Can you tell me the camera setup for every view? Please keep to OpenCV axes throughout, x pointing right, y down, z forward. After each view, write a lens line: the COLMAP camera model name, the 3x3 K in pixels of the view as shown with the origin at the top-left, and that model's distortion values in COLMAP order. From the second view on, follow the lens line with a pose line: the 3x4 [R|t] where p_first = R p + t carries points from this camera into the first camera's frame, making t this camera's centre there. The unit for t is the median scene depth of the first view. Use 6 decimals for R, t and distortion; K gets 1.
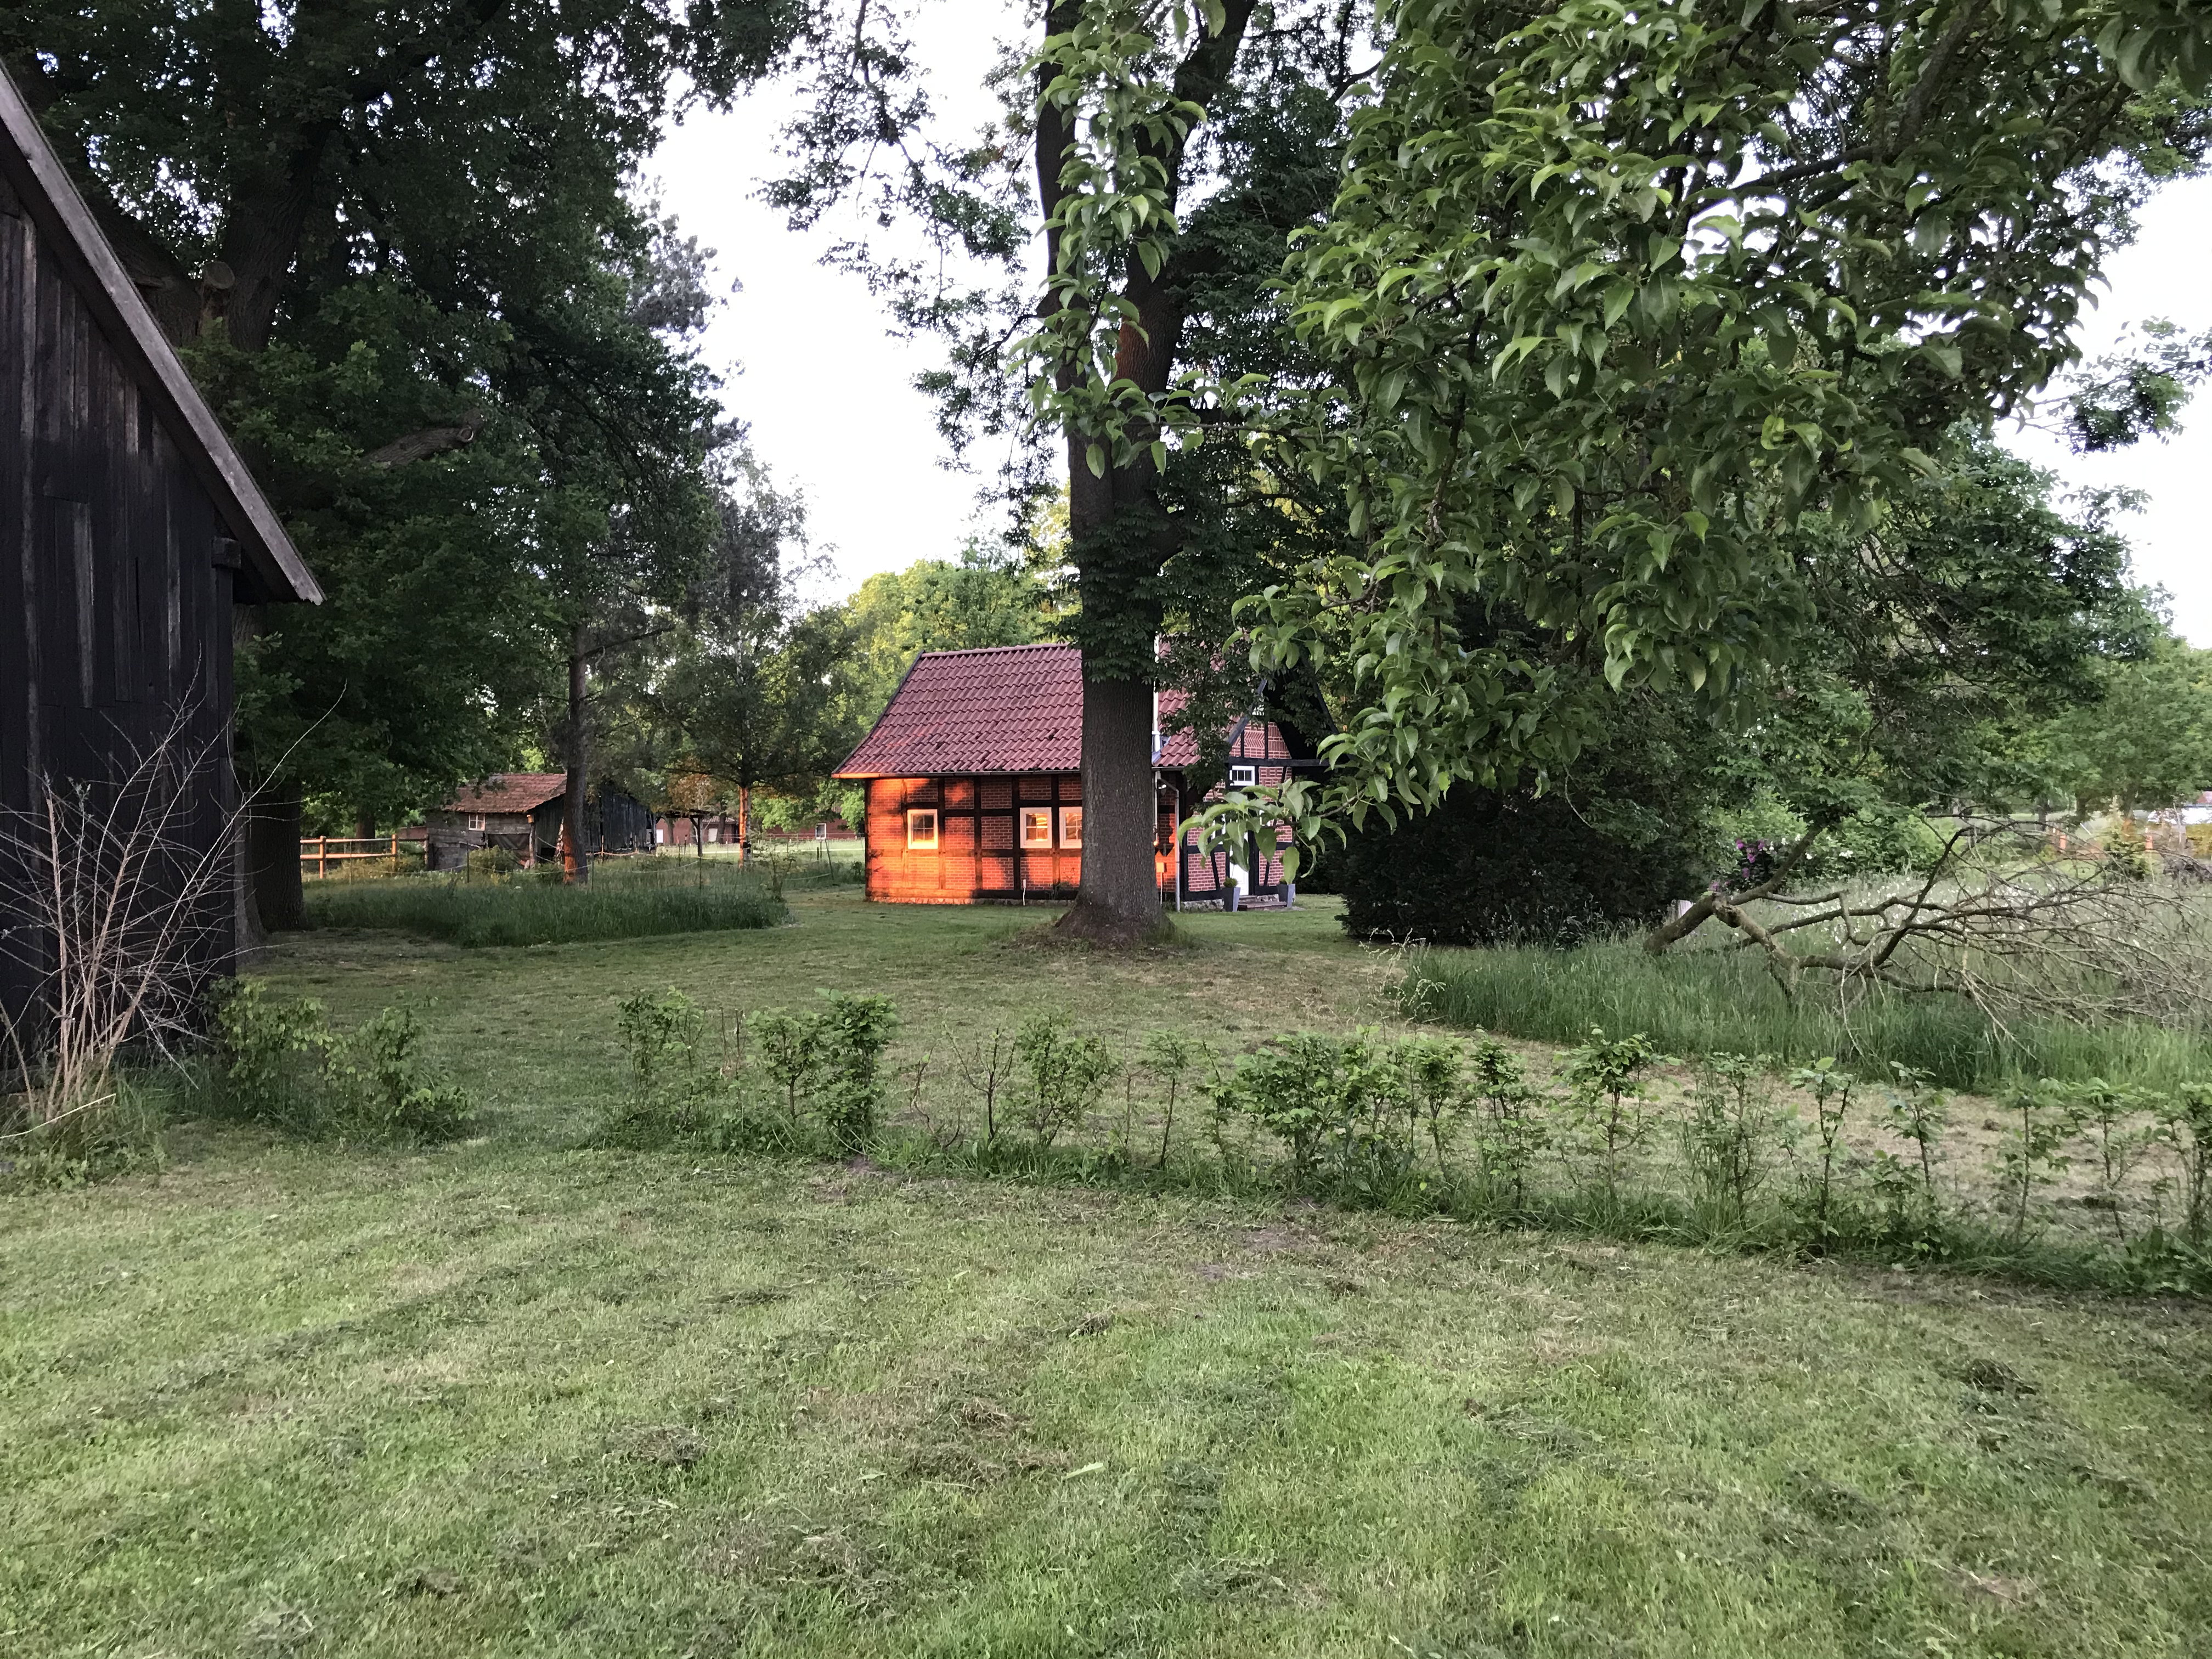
lens RADIAL K [[1782.5, 0, 1093.6], [0, 1782.5, 815.5], [0, 0, 1]] dist [0.134666, -0.333519]
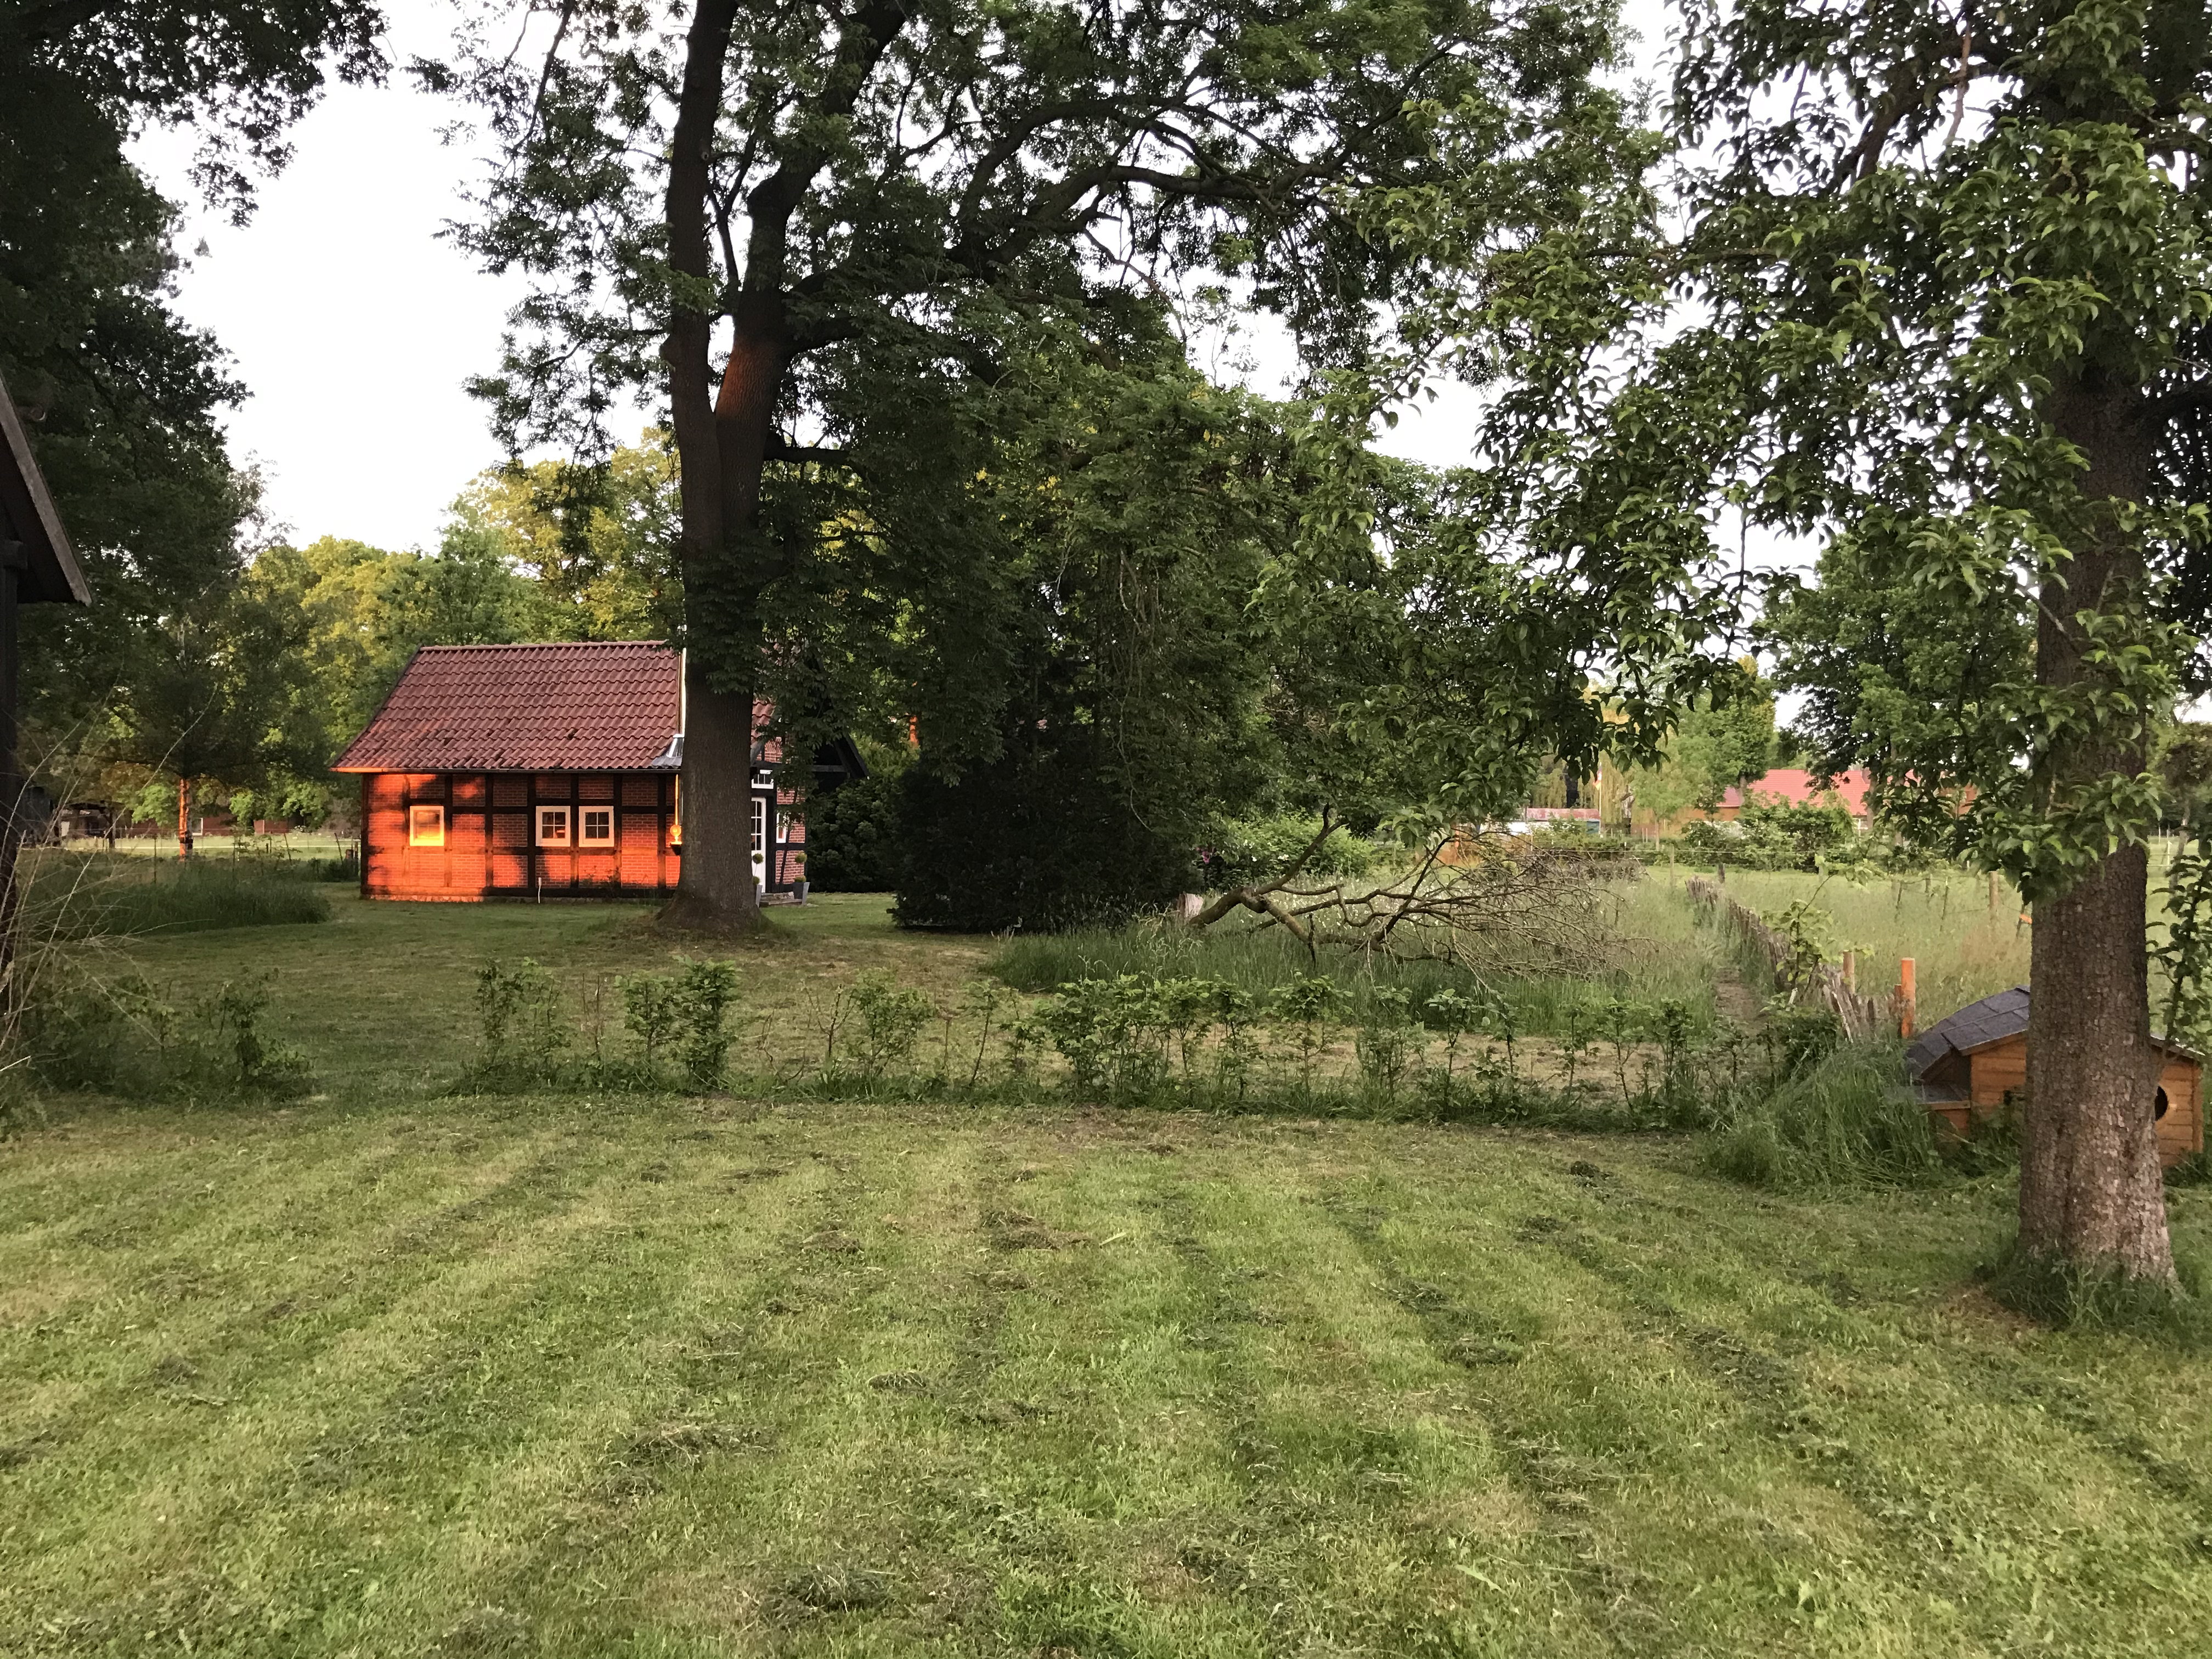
lens RADIAL K [[1722.7, 0, 1106.0], [0, 1722.7, 829.5], [0, 0, 1]] dist [0.116140, -0.196948]
pose [[0.949047, 0.014353, 0.314807, -0.067285], [-0.016348, 0.999860, 0.003698, 0.000195], [-0.314709, -0.008656, 0.949149, -0.058471]]
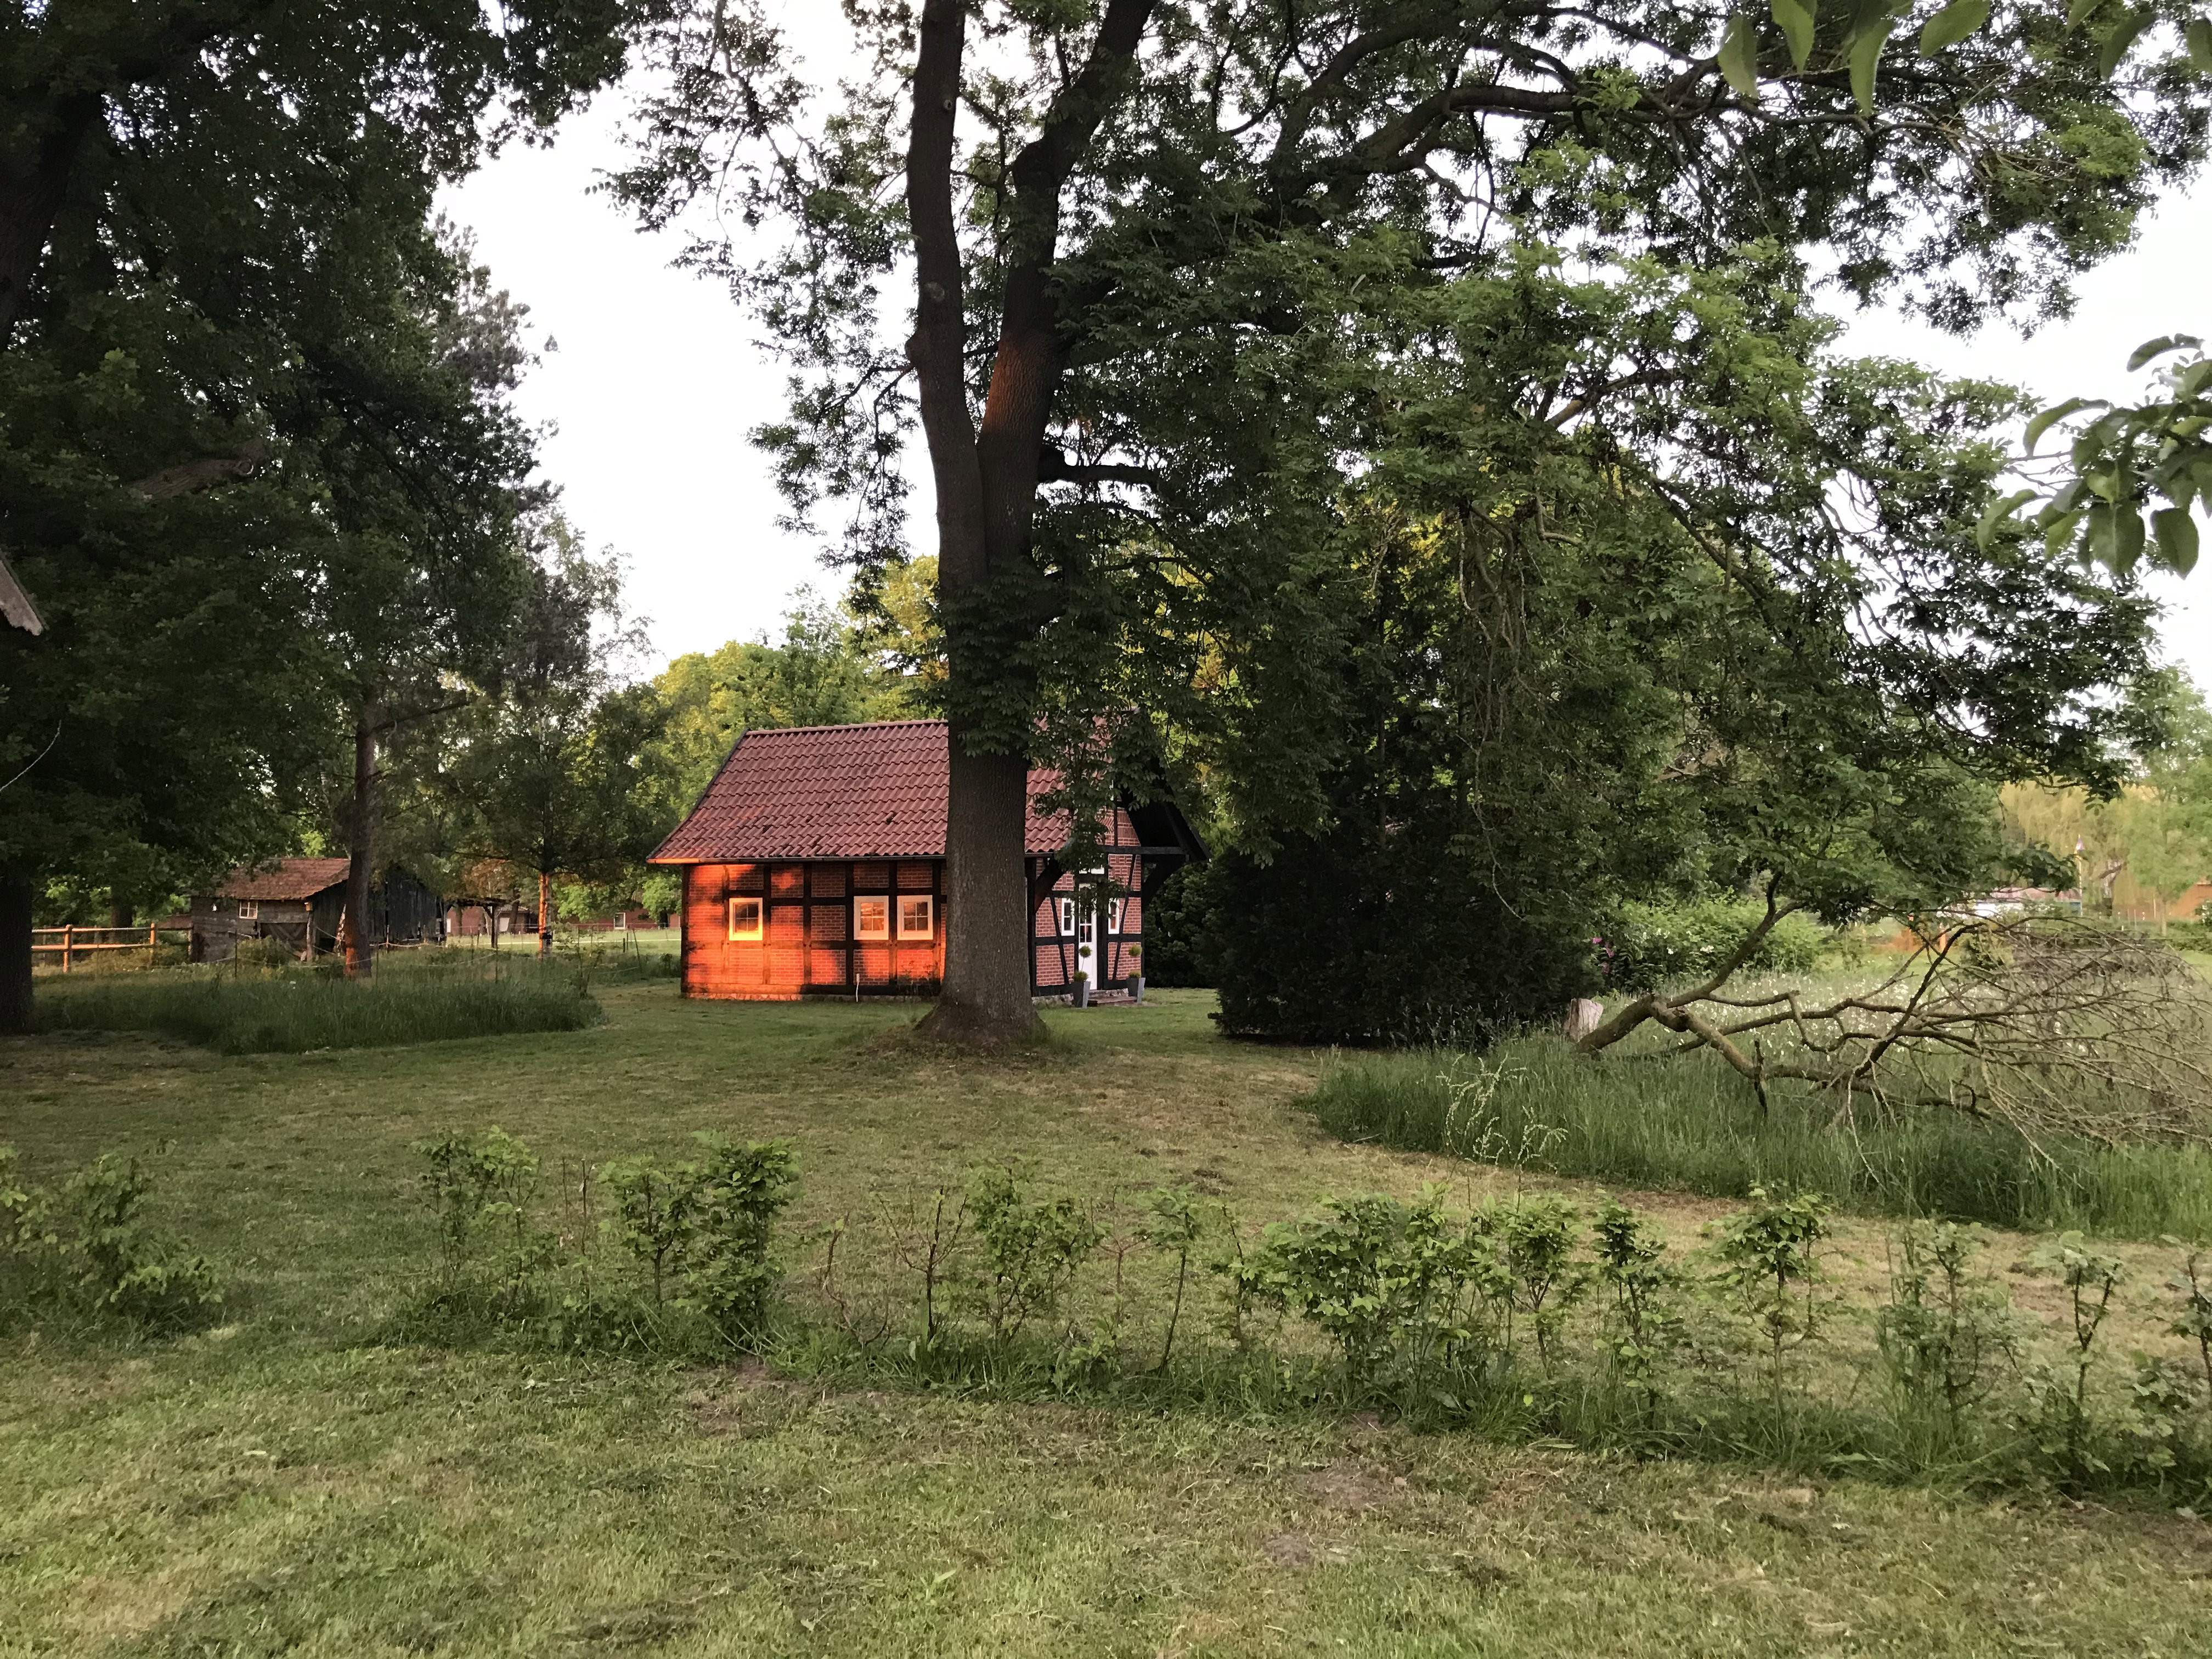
lens RADIAL K [[1816.2, 0, 1114.9], [0, 1816.2, 824.6], [0, 0, 1]] dist [0.033554, -0.010578]
pose [[0.993737, 0.009006, 0.111378, -0.017495], [-0.004075, 0.999004, -0.044424, -0.000120], [-0.111667, 0.043692, 0.992785, 0.056210]]
